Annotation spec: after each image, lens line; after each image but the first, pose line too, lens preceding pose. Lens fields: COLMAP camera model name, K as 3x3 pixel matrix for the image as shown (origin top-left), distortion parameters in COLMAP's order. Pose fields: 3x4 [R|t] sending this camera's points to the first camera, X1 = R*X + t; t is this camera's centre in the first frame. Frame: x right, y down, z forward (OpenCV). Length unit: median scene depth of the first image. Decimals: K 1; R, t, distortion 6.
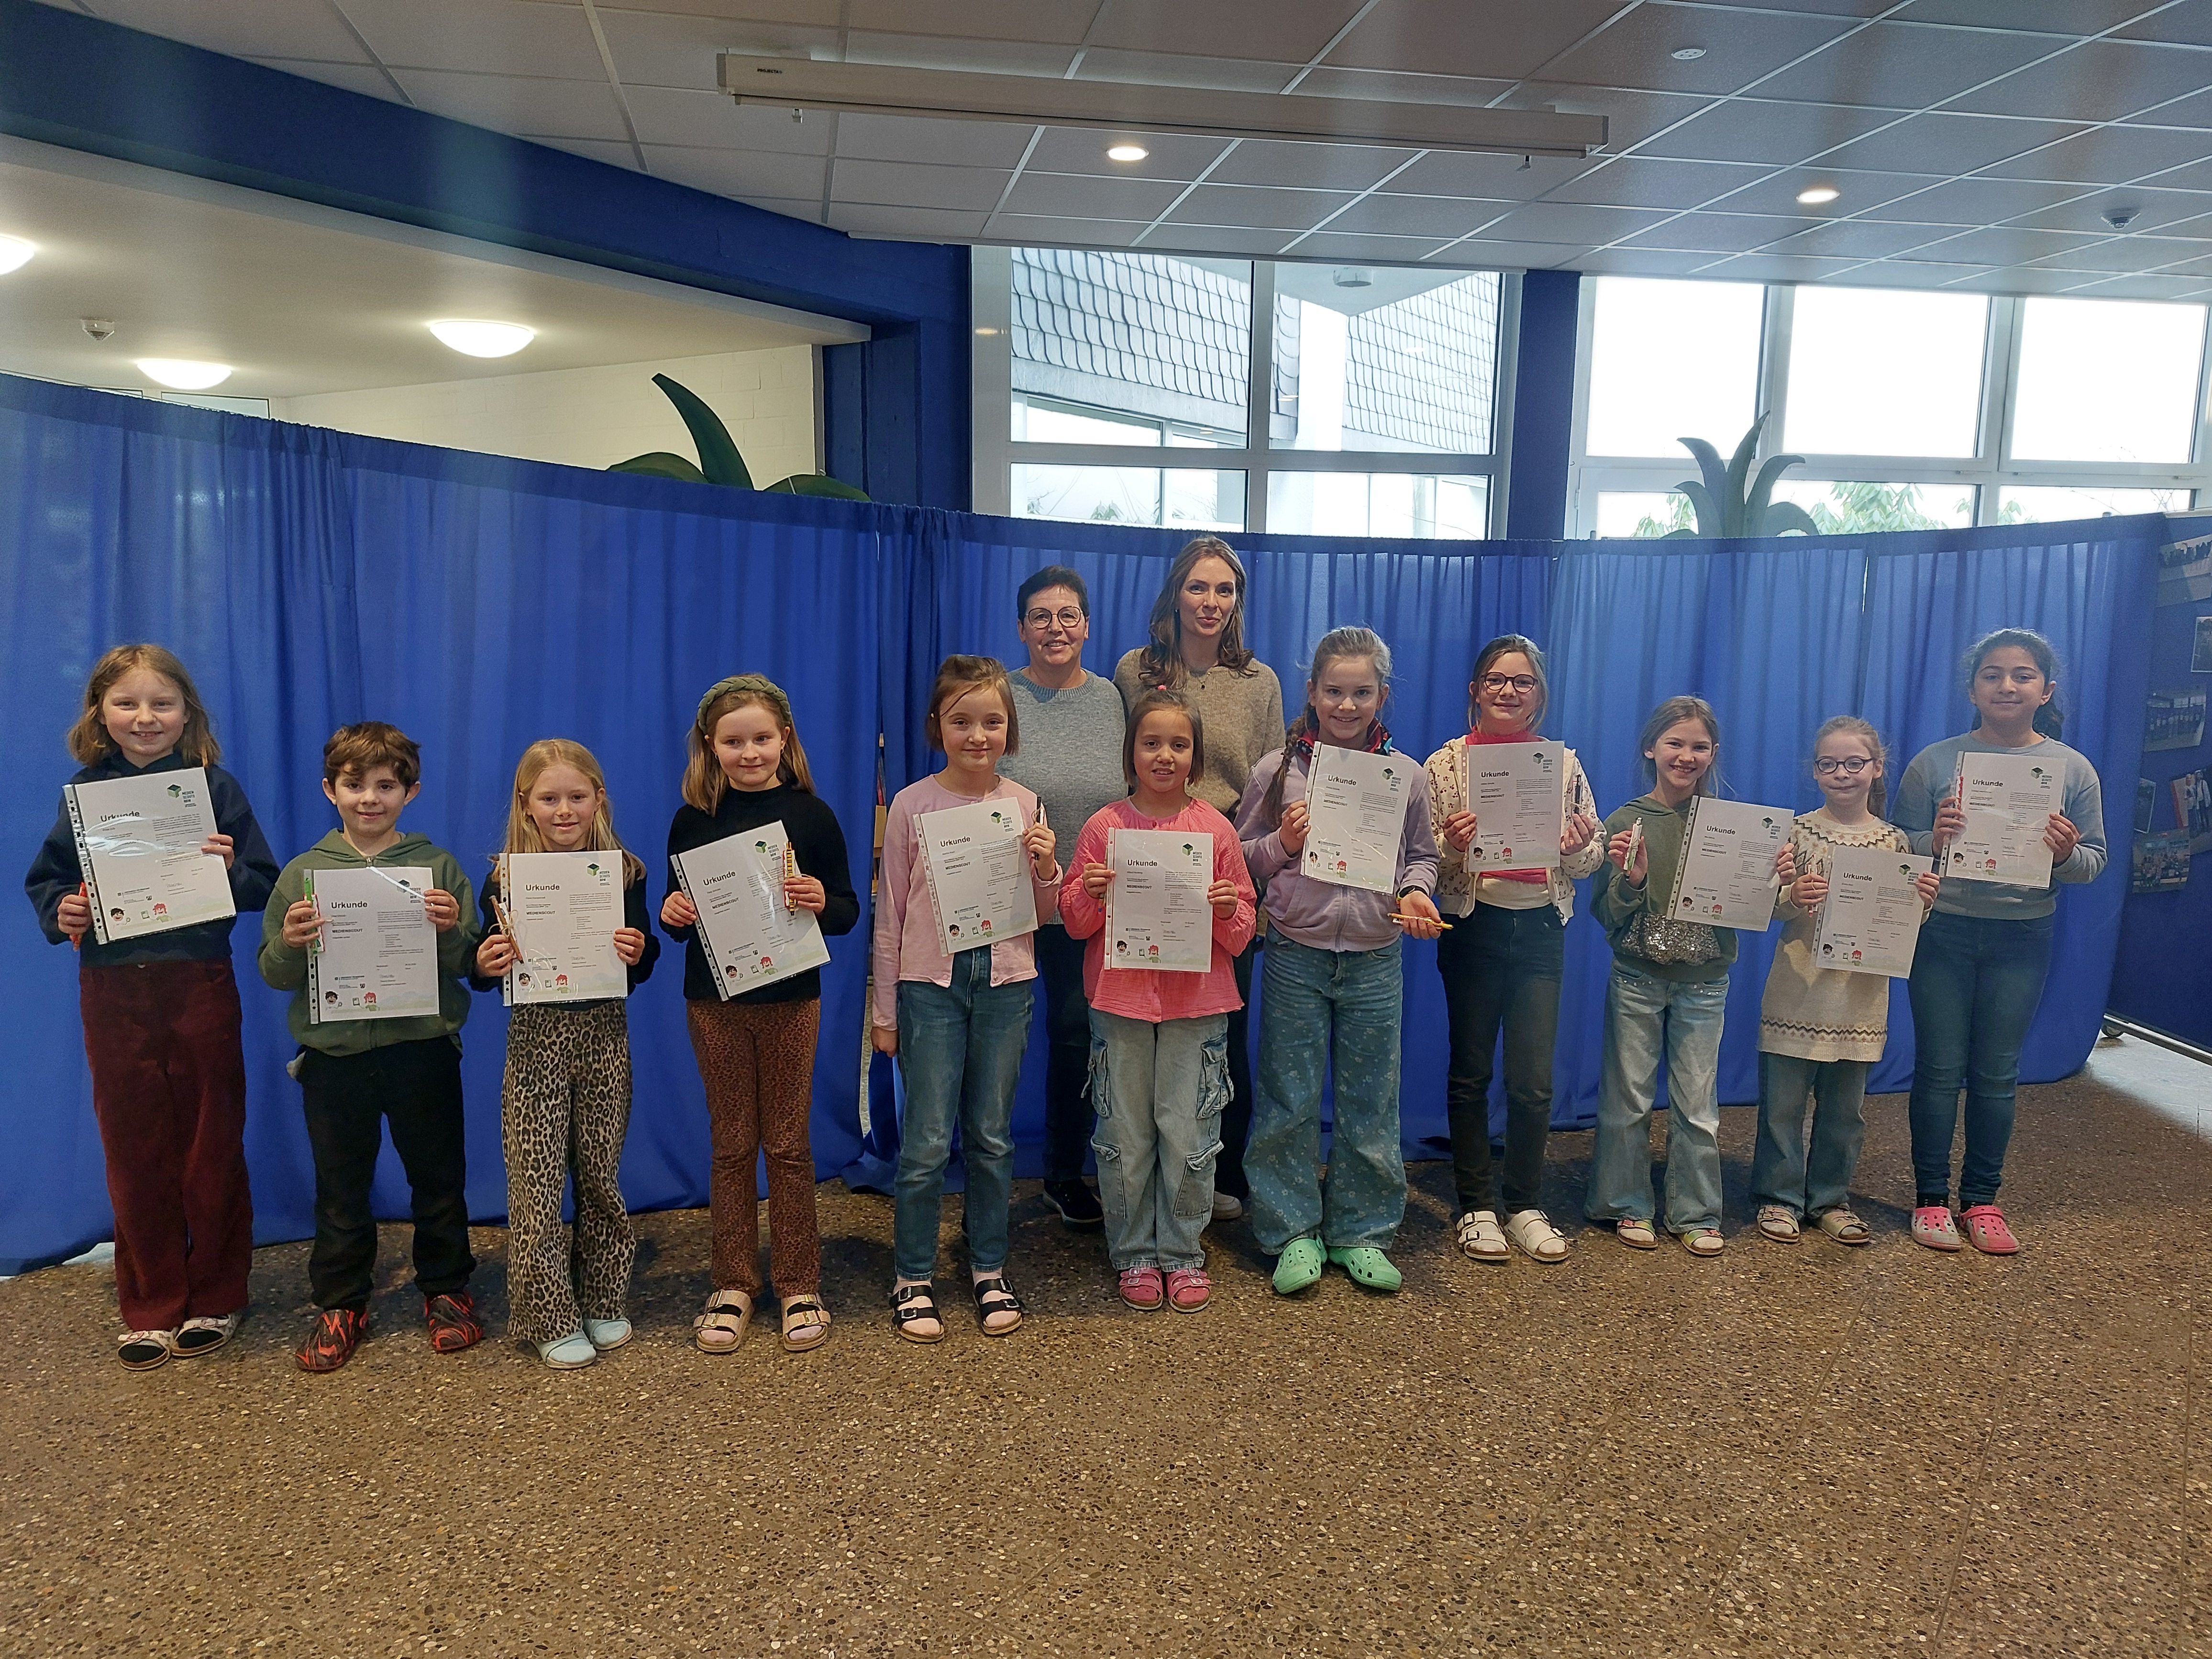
lens RADIAL K [[1628.2, 0, 1106.0], [0, 1628.2, 829.5], [0, 0, 1]] dist [0.039803, -0.024678]
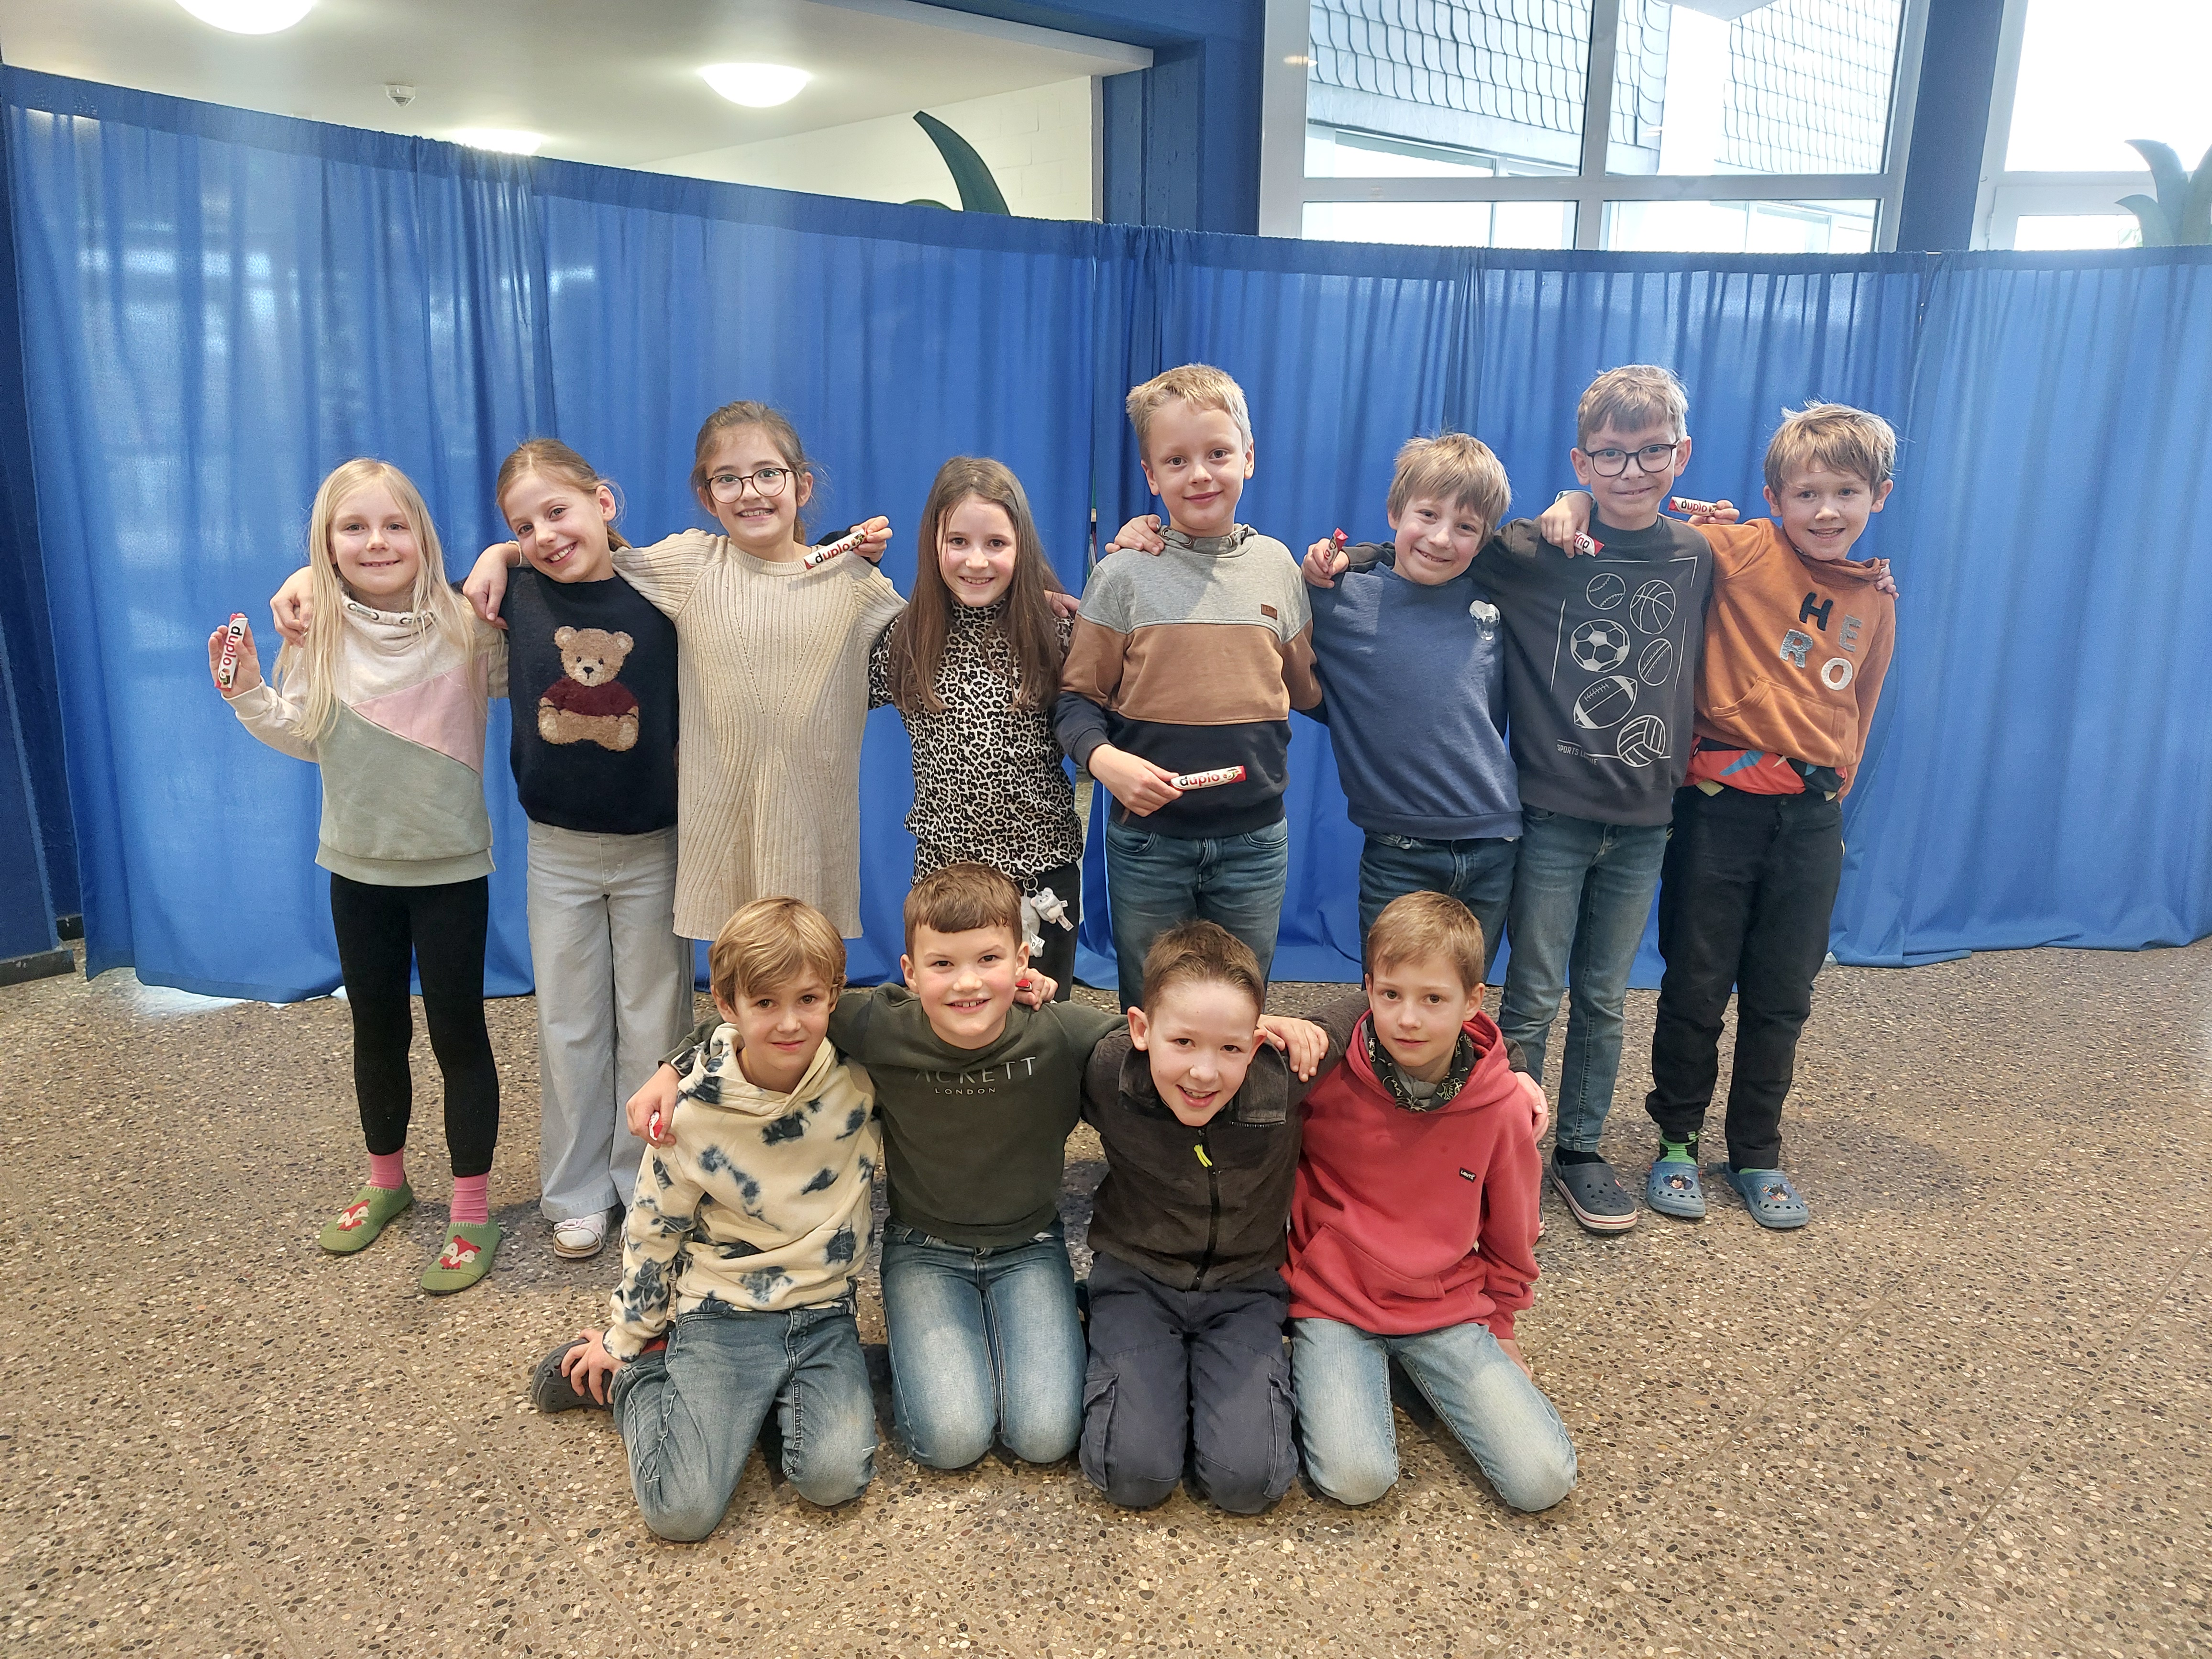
lens RADIAL K [[1634.3, 0, 1109.6], [0, 1634.3, 829.0], [0, 0, 1]] dist [0.025120, -0.005599]
pose [[0.977792, 0.045381, -0.204605, 0.083266], [-0.020612, 0.992365, 0.121599, 0.023979], [0.208561, -0.114681, 0.971262, 0.127205]]
